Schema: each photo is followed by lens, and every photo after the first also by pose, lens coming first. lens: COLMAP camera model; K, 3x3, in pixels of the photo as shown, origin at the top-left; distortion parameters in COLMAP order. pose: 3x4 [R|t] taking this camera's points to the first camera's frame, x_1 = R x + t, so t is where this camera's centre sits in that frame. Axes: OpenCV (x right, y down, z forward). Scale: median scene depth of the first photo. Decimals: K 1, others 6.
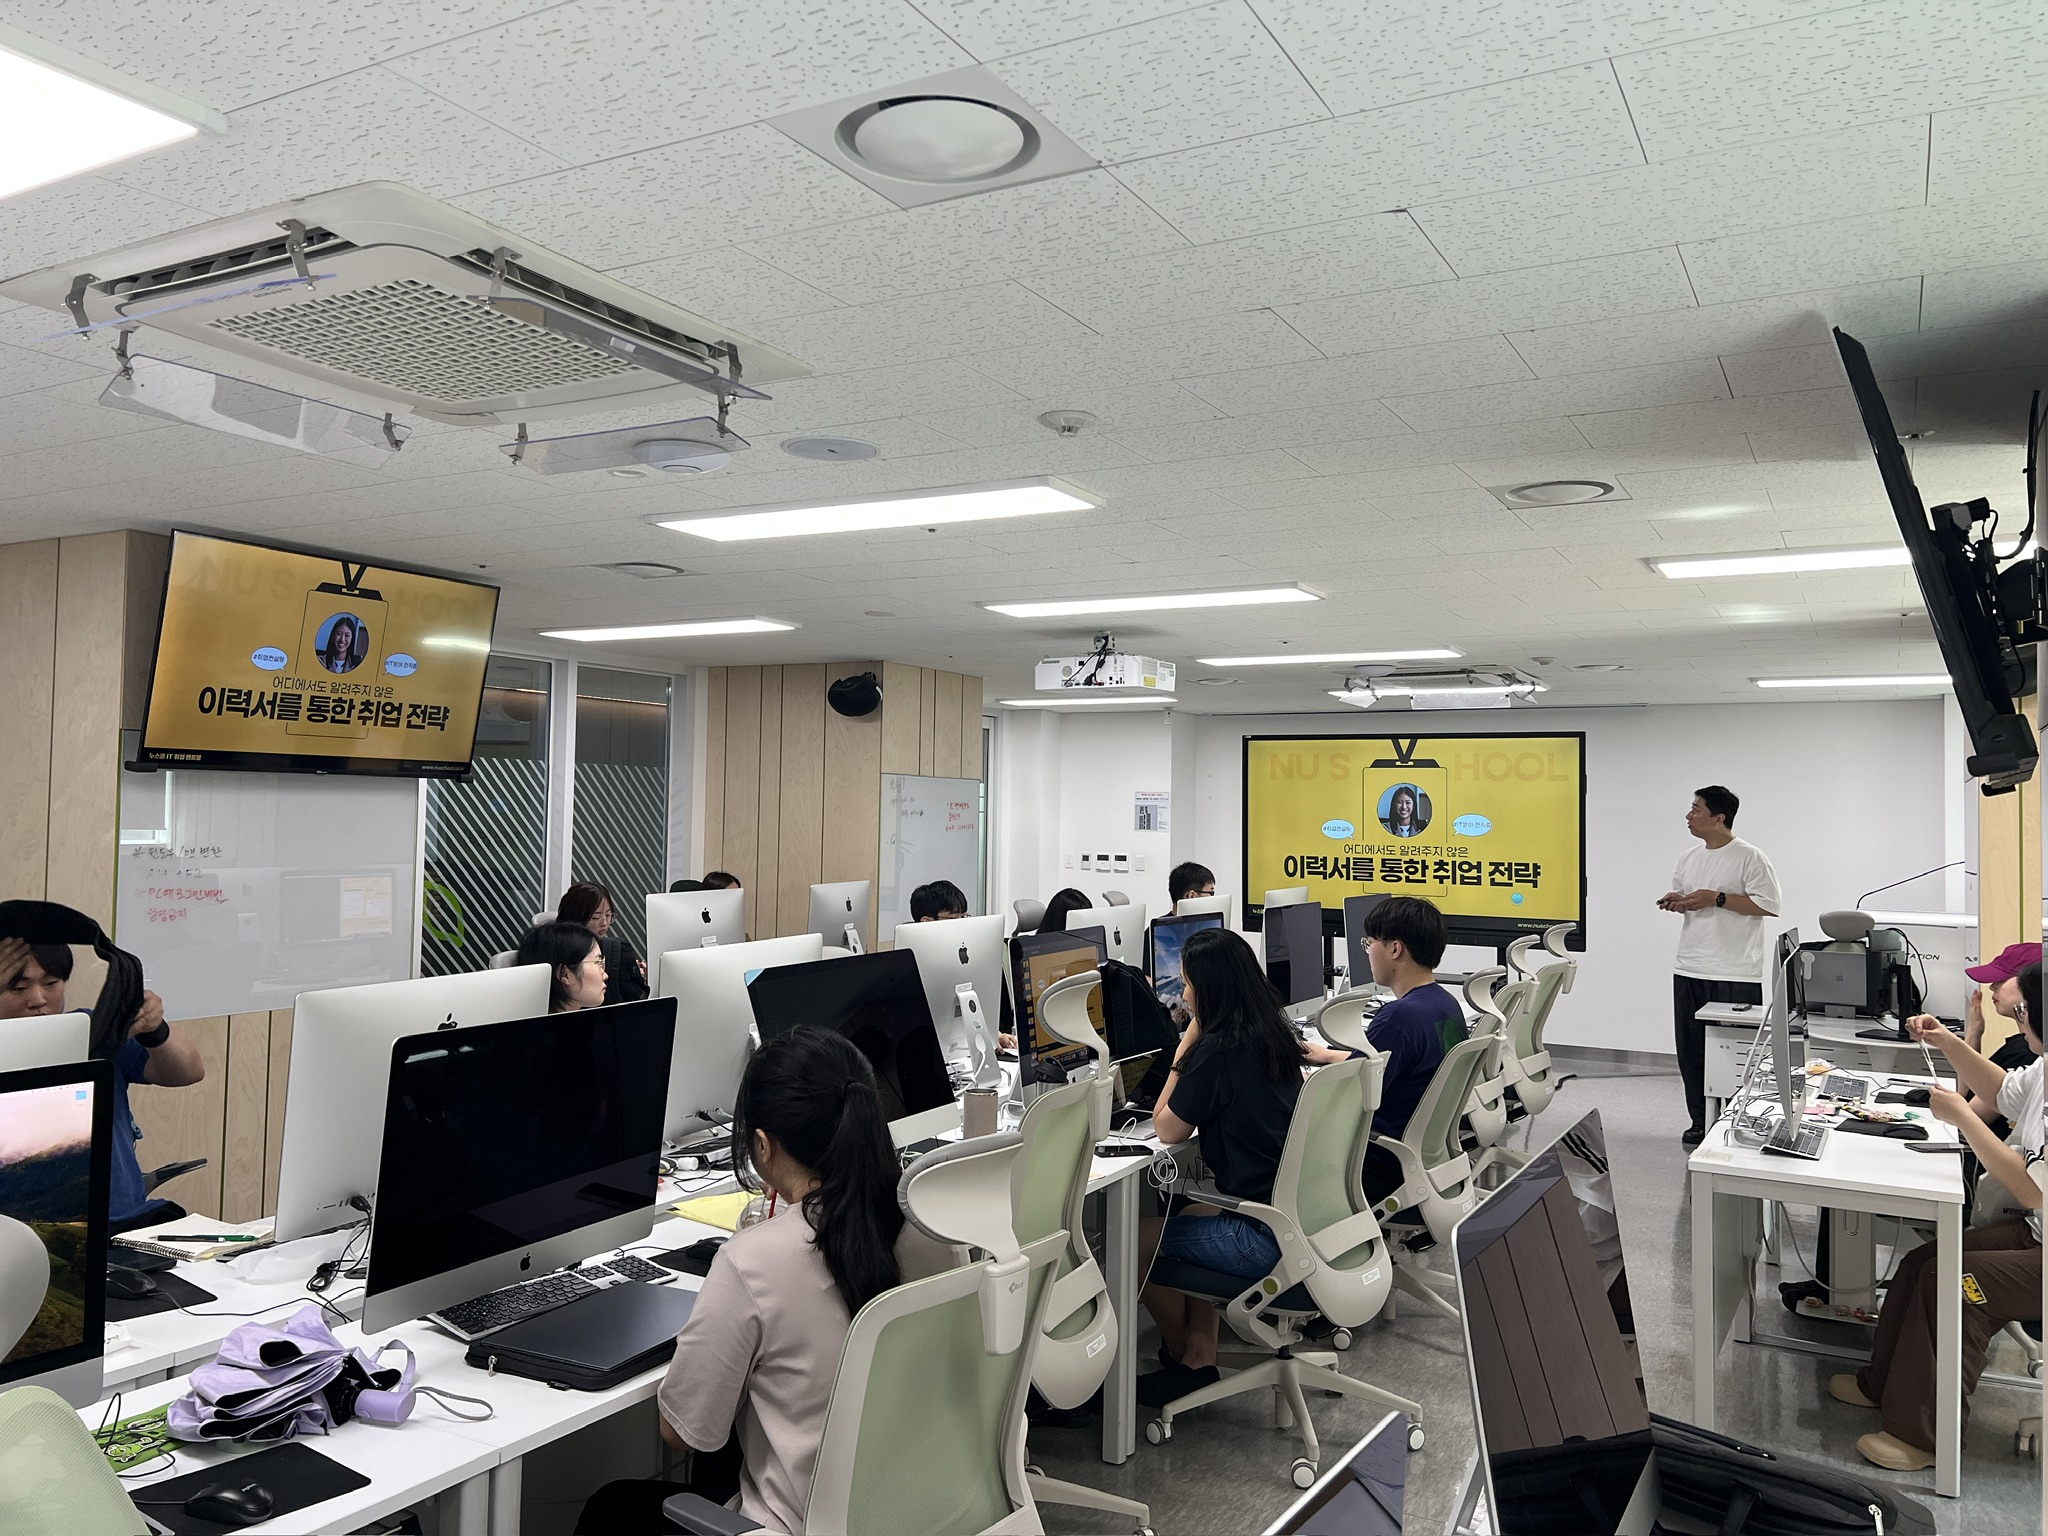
lens RADIAL K [[1554.8, 0, 1008.8], [0, 1554.8, 759.5], [0, 0, 1]] dist [0.064217, -0.071456]
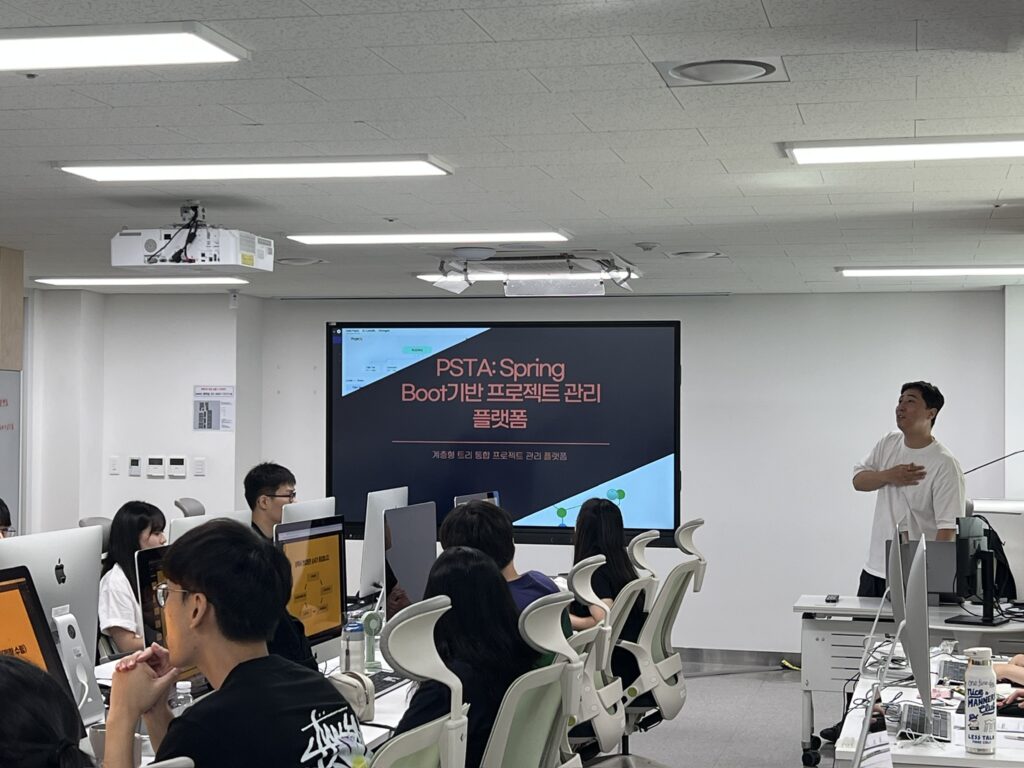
lens RADIAL K [[1750.2, 0, 515.2], [0, 1750.2, 392.3], [0, 0, 1]] dist [0.158822, 0.000000]
pose [[0.957777, -0.004553, 0.287477, -0.068816], [-0.002130, 0.999735, 0.022931, 0.002727], [-0.287505, -0.022575, 0.957513, -0.009371]]
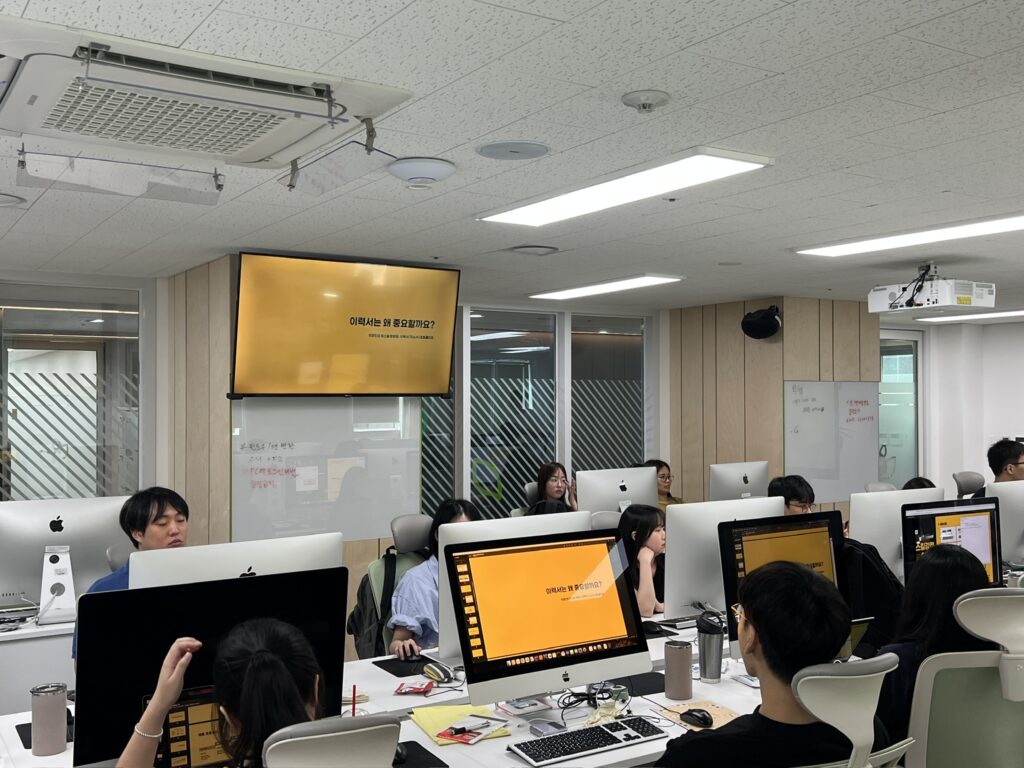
lens RADIAL K [[1028.5, 0, 494.5], [0, 1028.5, 395.4], [0, 0, 1]] dist [0.033562, 0.000000]
pose [[0.876767, -0.021600, -0.480430, 0.205517], [0.035345, 0.999183, 0.019579, -0.007443], [0.479615, -0.034147, 0.876814, 0.163751]]
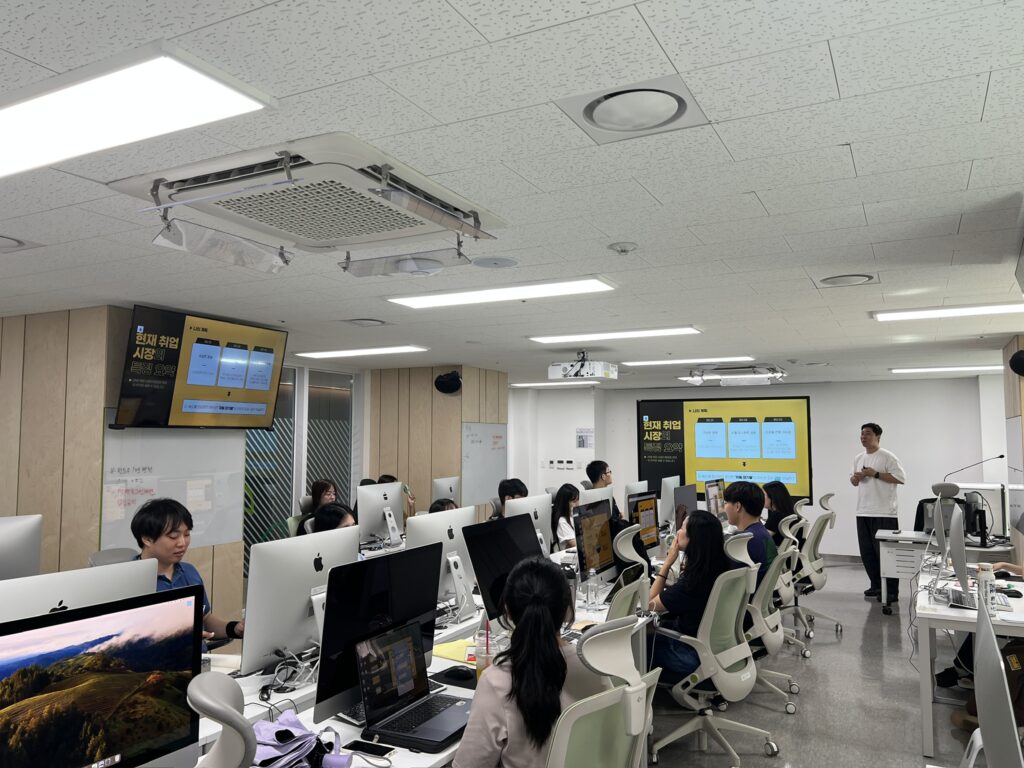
lens RADIAL K [[777.4, 0, 509.4], [0, 777.4, 386.1], [0, 0, 1]] dist [0.064217, -0.071456]
pose [[0.999070, -0.014189, 0.040719, -0.100097], [0.015516, 0.999352, -0.032470, -0.006056], [-0.040232, 0.033072, 0.998643, 0.008880]]
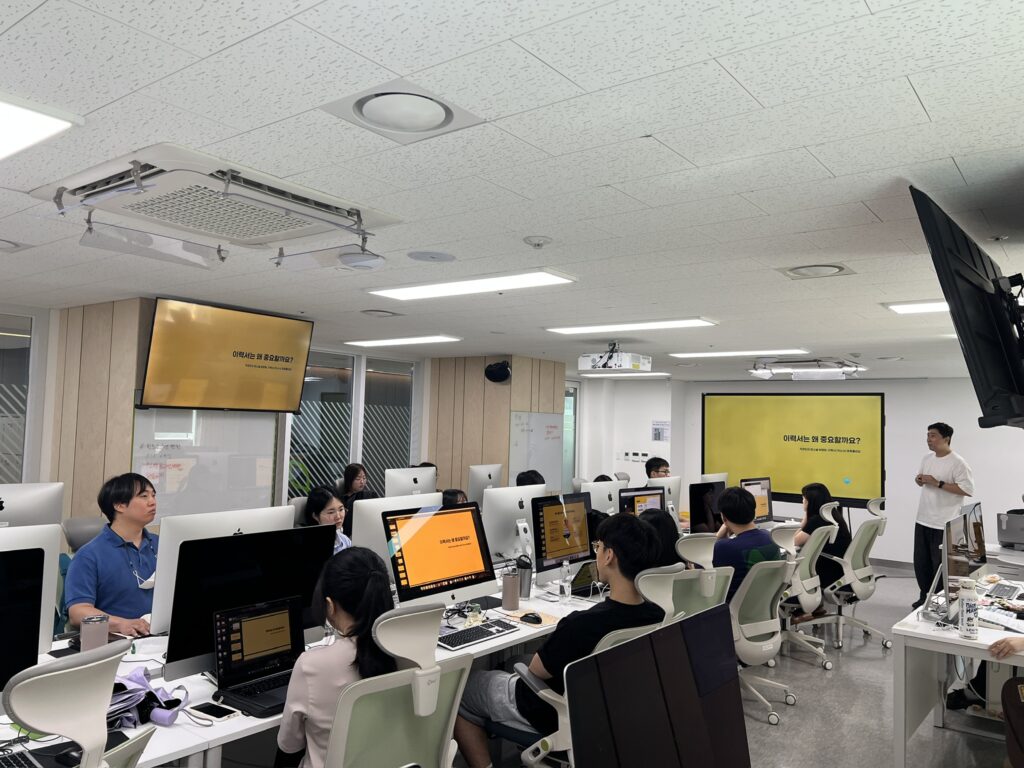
lens RADIAL K [[777.4, 0, 504.3], [0, 777.4, 386.7], [0, 0, 1]] dist [0.064217, -0.071456]
pose [[0.988941, 0.005646, -0.148201, 0.095801], [-0.008283, 0.999818, -0.017182, -0.008275], [0.148077, 0.018220, 0.988808, 0.005566]]
